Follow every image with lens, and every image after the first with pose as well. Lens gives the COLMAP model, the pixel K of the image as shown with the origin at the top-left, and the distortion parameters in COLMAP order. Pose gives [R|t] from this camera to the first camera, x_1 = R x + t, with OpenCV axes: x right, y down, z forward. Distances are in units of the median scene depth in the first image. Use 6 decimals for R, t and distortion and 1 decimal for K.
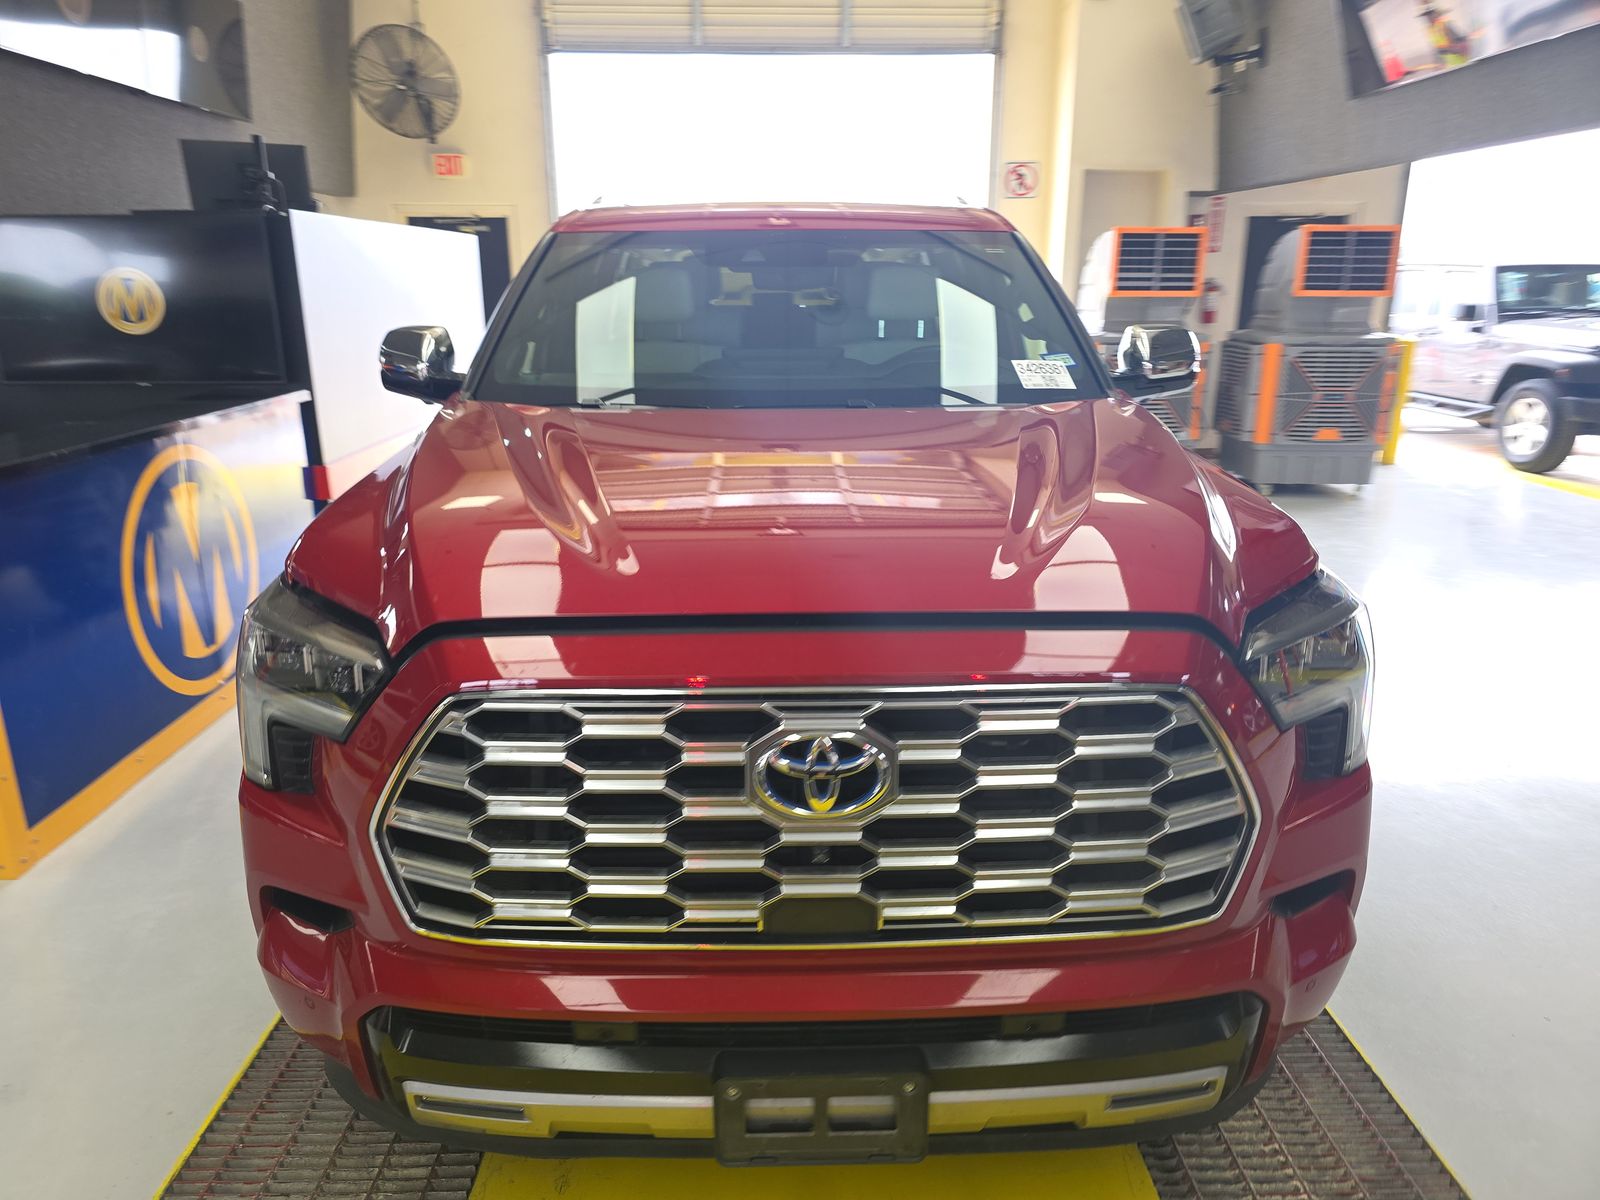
lens RADIAL K [[1077.1, 0, 800.0], [0, 1077.1, 600.0], [0, 0, 1]] dist [0.068454, -0.063106]
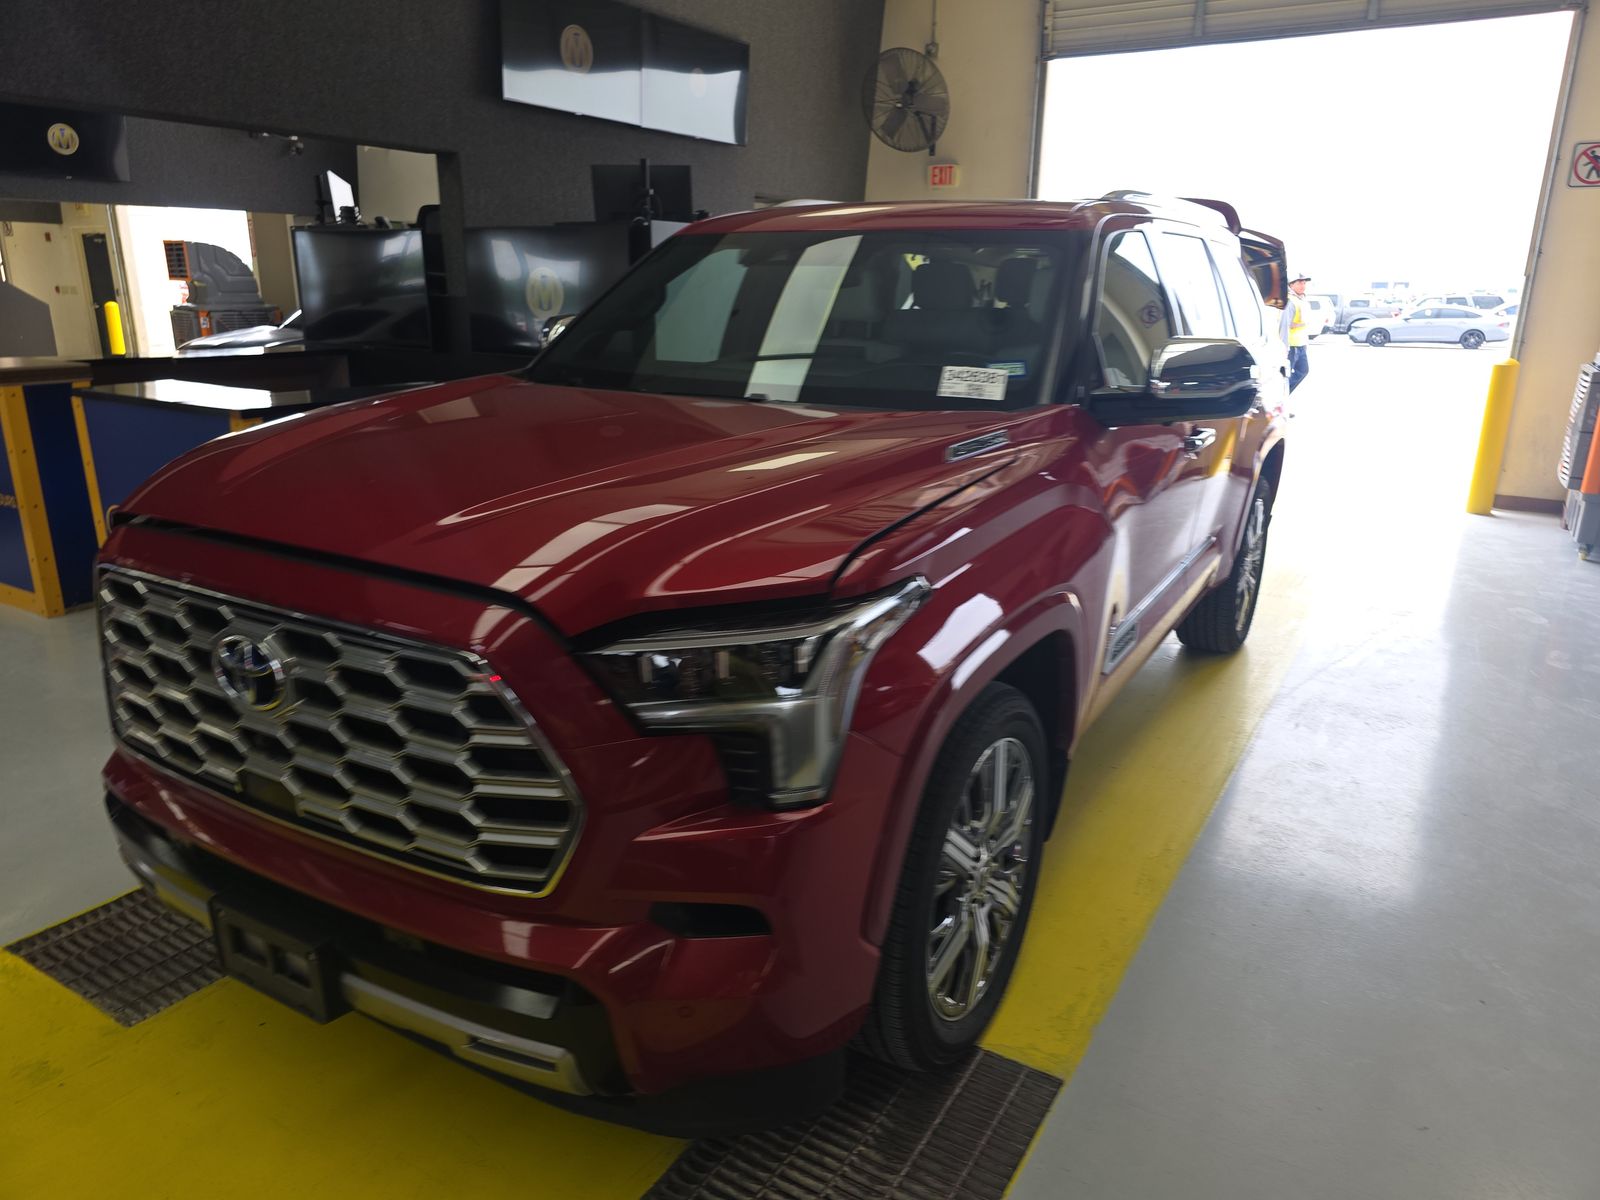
lens RADIAL K [[1077.1, 0, 800.0], [0, 1077.1, 600.0], [0, 0, 1]] dist [0.068454, -0.063106]
pose [[0.847154, 0.163582, -0.505539, 0.178335], [-0.165921, 0.985295, 0.040780, -0.010962], [0.504777, 0.049333, 0.861839, 0.038467]]
